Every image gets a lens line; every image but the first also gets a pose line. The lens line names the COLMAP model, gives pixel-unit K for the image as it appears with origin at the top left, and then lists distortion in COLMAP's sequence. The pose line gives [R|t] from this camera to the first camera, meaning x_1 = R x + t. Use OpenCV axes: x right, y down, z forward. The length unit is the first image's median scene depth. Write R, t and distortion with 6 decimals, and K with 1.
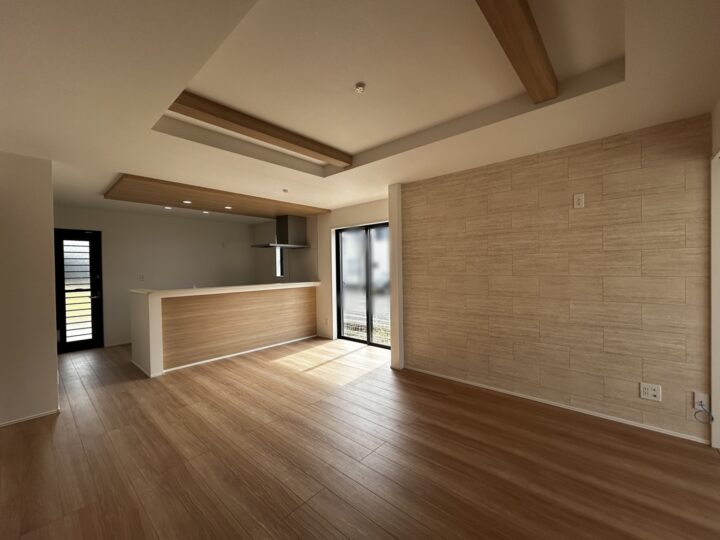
lens RADIAL K [[294.9, 0, 356.9], [0, 294.9, 270.9], [0, 0, 1]] dist [-0.000171, 0.000168]
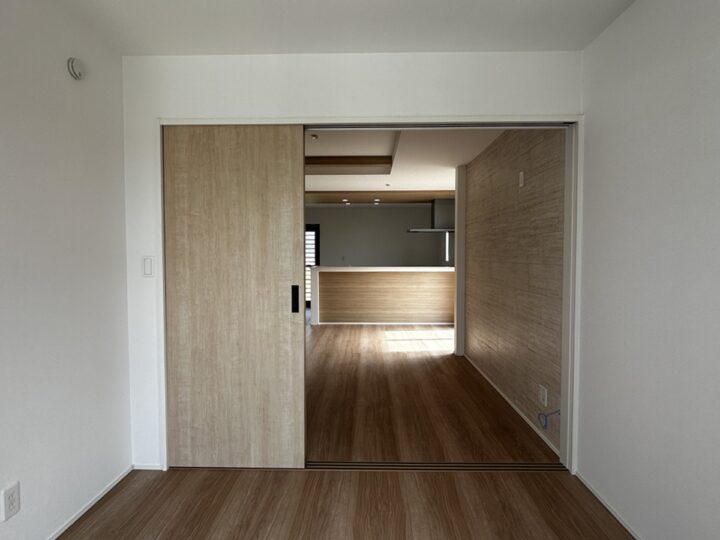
lens RADIAL K [[397.2, 0, 363.2], [0, 397.2, 267.8], [0, 0, 1]] dist [0.002868, 0.001771]
pose [[0.658602, 0.040948, -0.751377, 0.687117], [-0.021066, 0.999130, 0.035985, -0.000805], [0.752197, -0.007872, 0.658892, -0.082380]]
